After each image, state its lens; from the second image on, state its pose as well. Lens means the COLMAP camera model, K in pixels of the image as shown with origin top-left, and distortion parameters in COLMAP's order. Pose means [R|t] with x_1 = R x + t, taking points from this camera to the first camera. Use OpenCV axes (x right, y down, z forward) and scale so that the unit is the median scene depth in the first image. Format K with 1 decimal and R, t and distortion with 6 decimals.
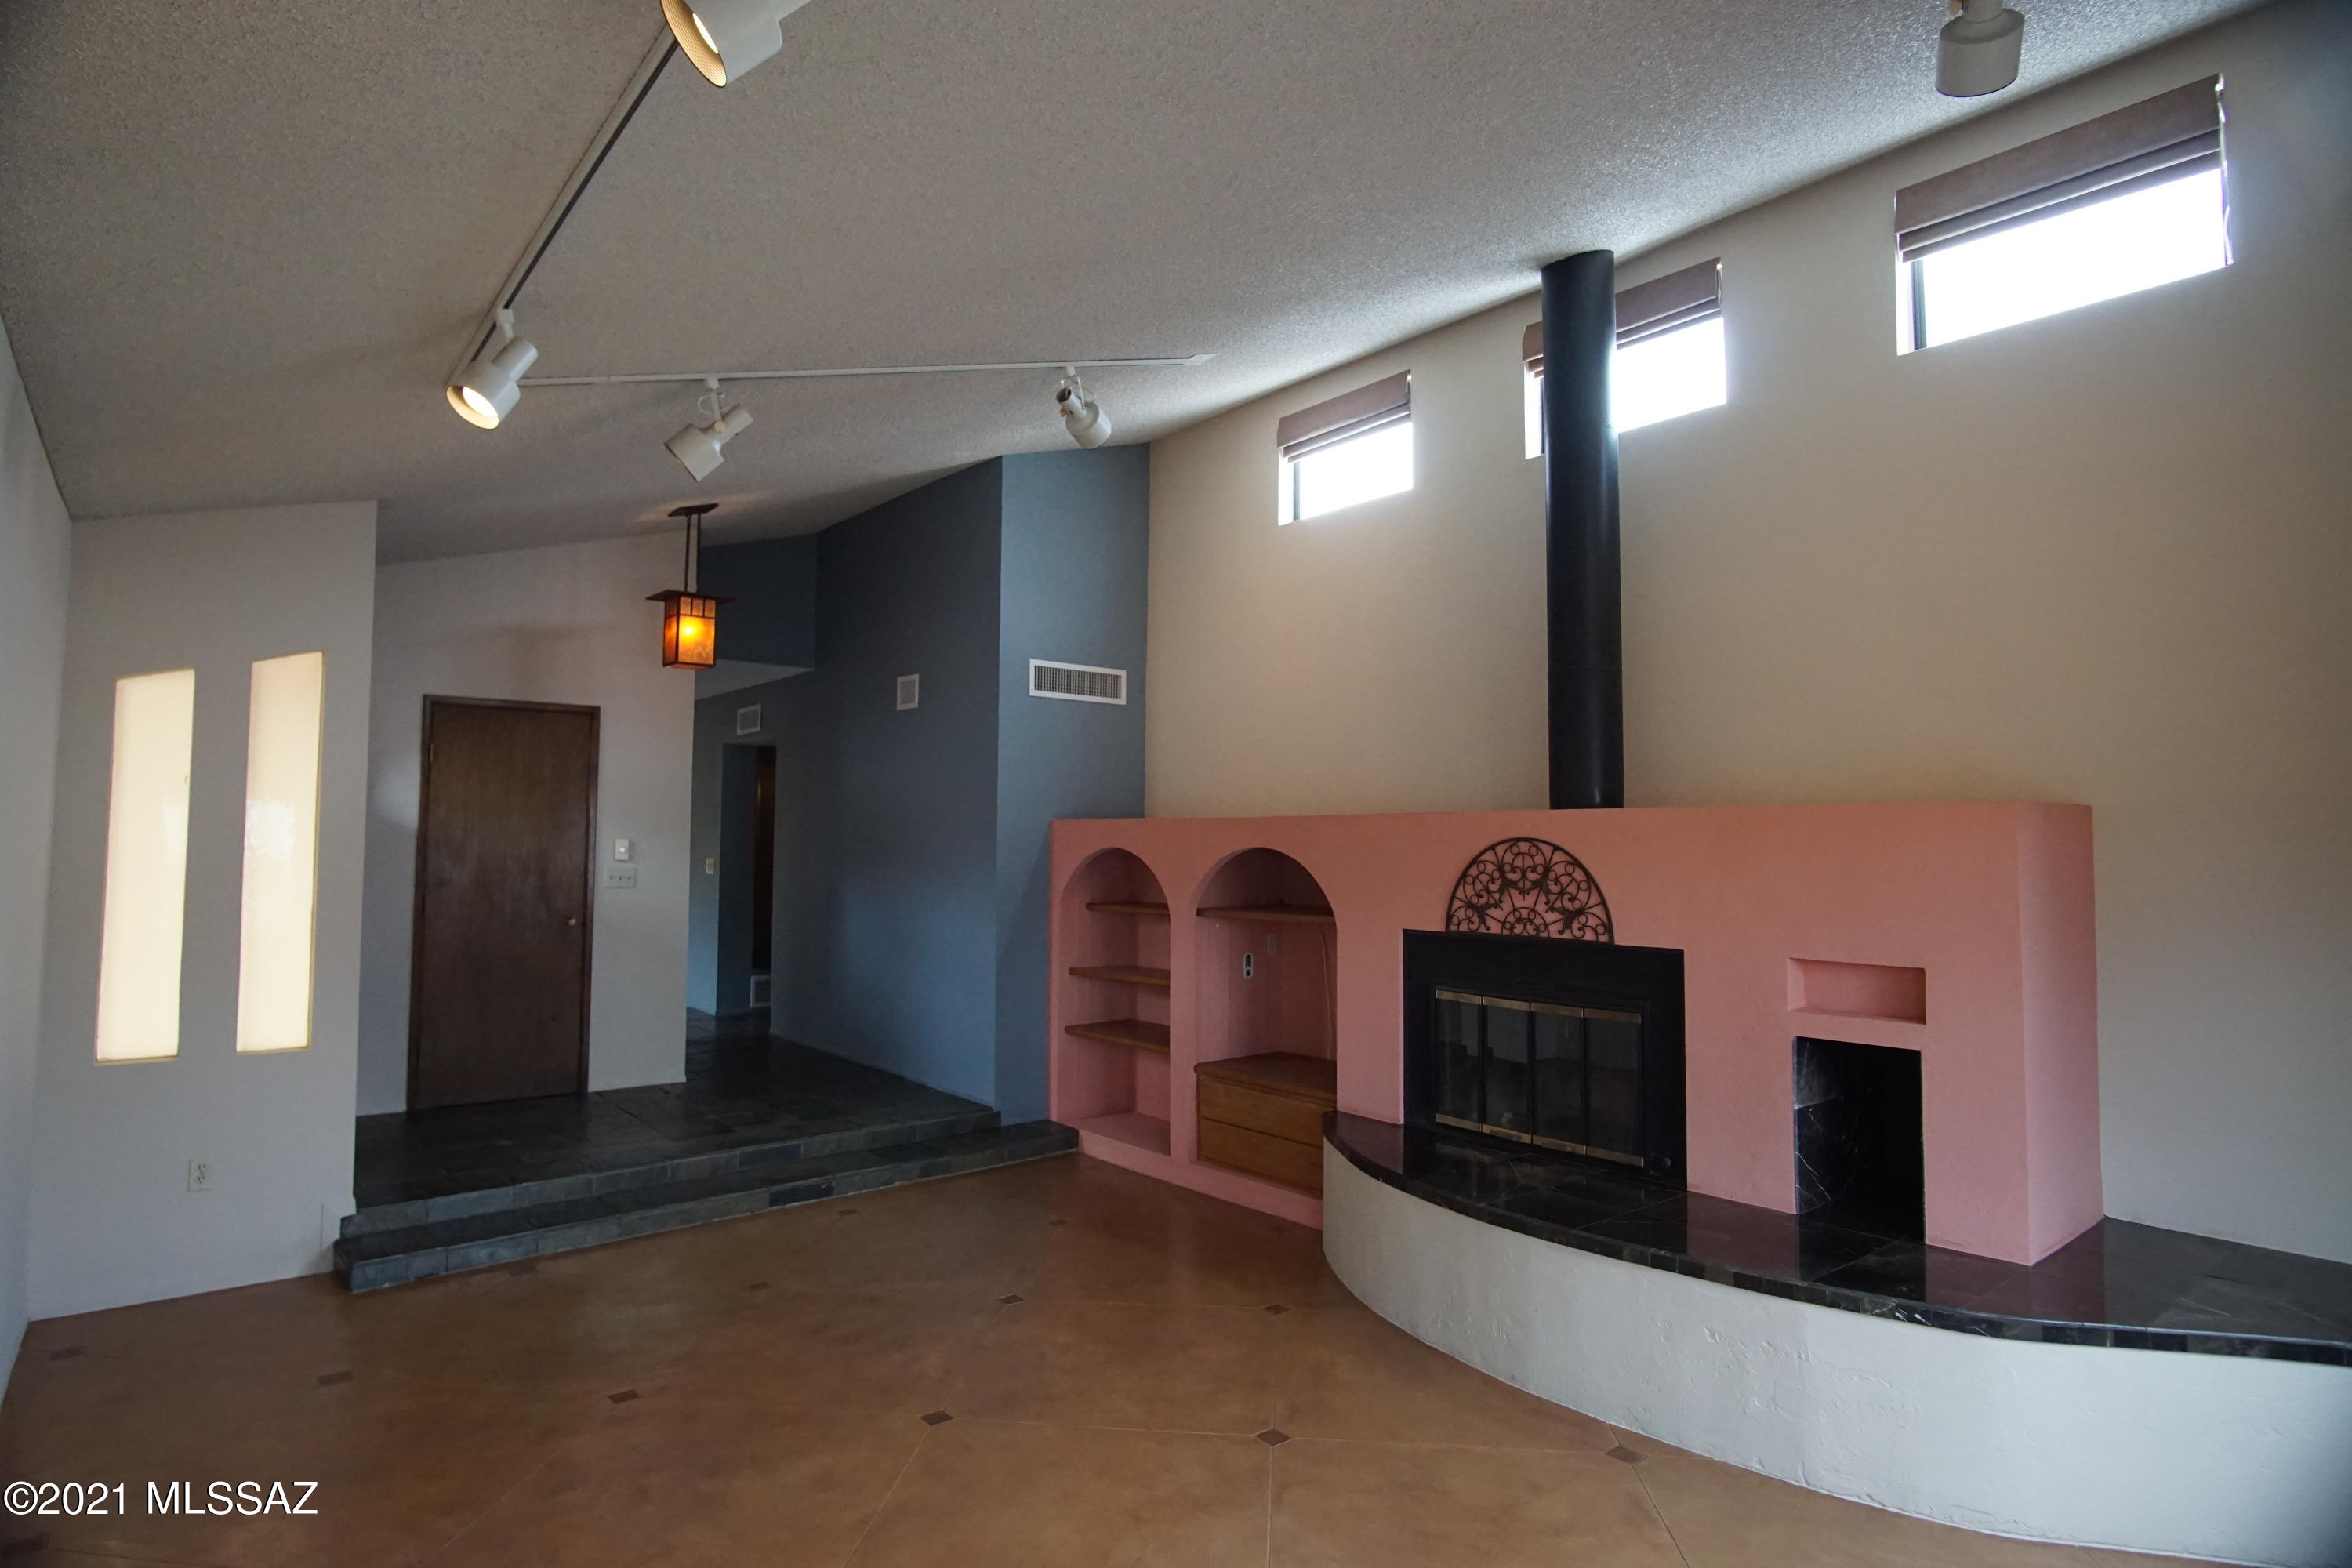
lens RADIAL K [[1258.6, 0, 1168.2], [0, 1258.6, 757.7], [0, 0, 1]] dist [-0.033239, 0.009451]
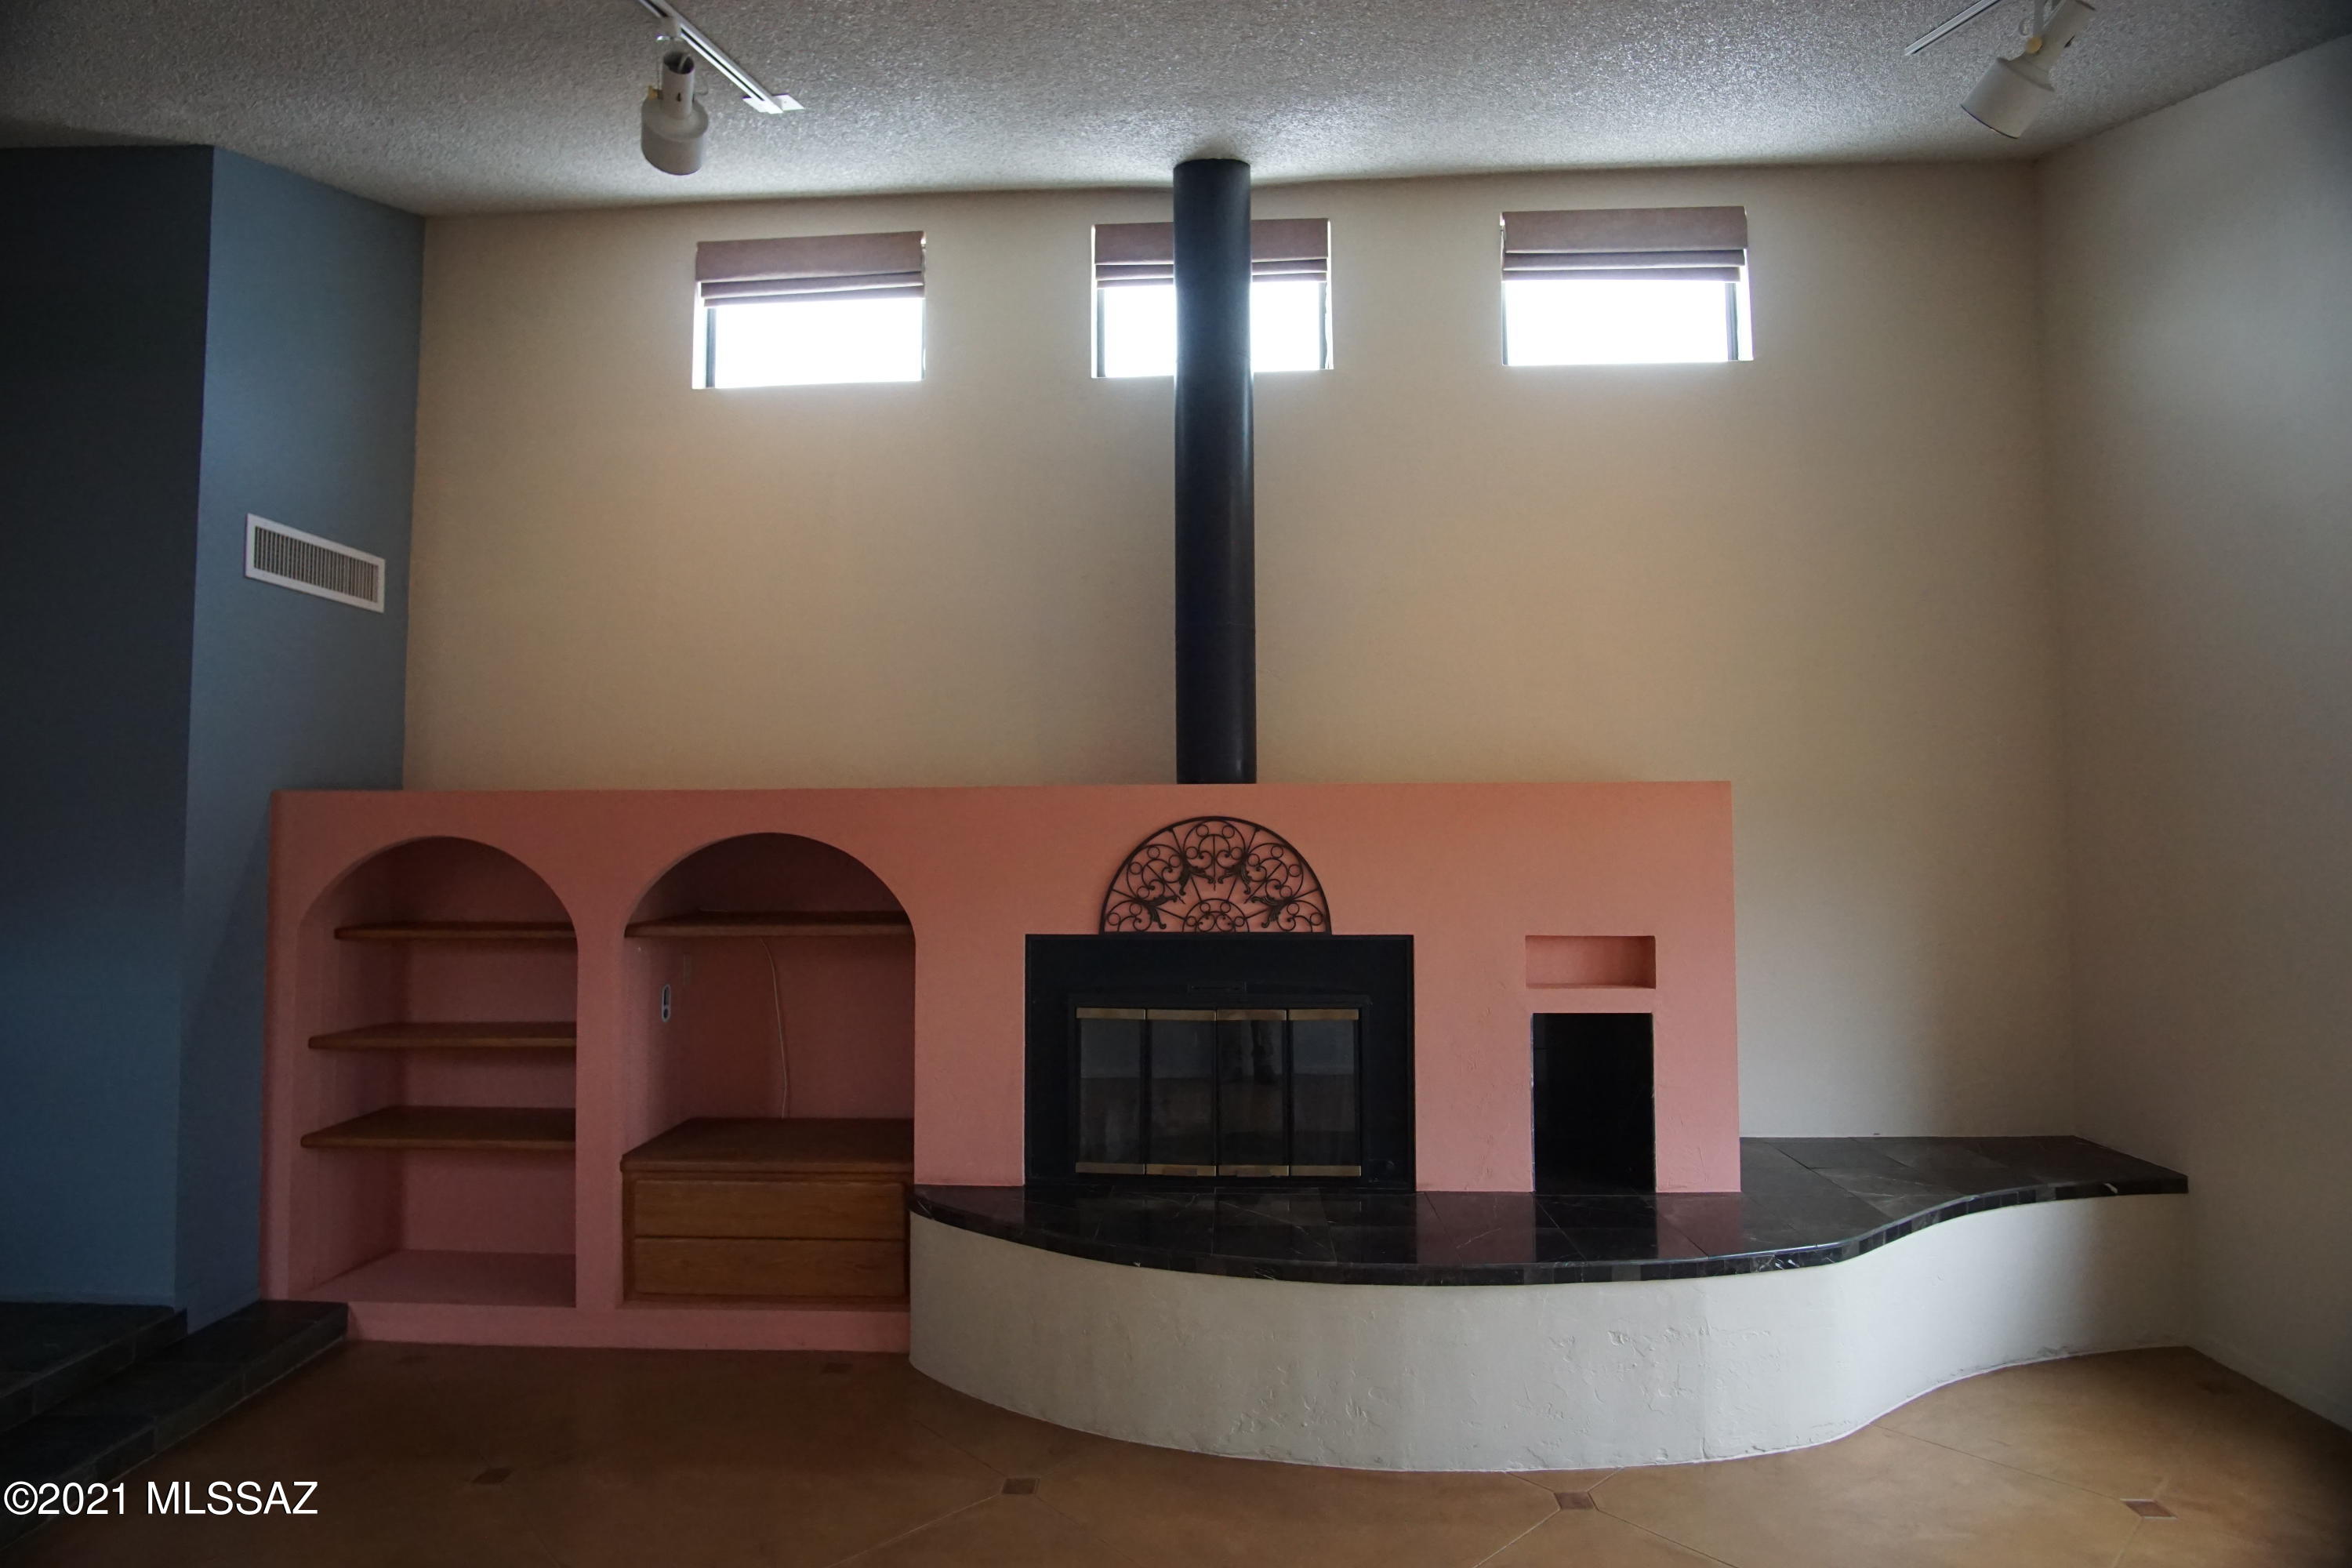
lens RADIAL K [[1258.6, 0, 1168.2], [0, 1258.6, 757.7], [0, 0, 1]] dist [-0.033239, 0.009451]
pose [[0.672651, 0.033887, 0.739184, -0.361276], [-0.041256, 0.999114, -0.008260, 0.031769], [-0.738809, -0.024940, 0.673453, 0.443784]]
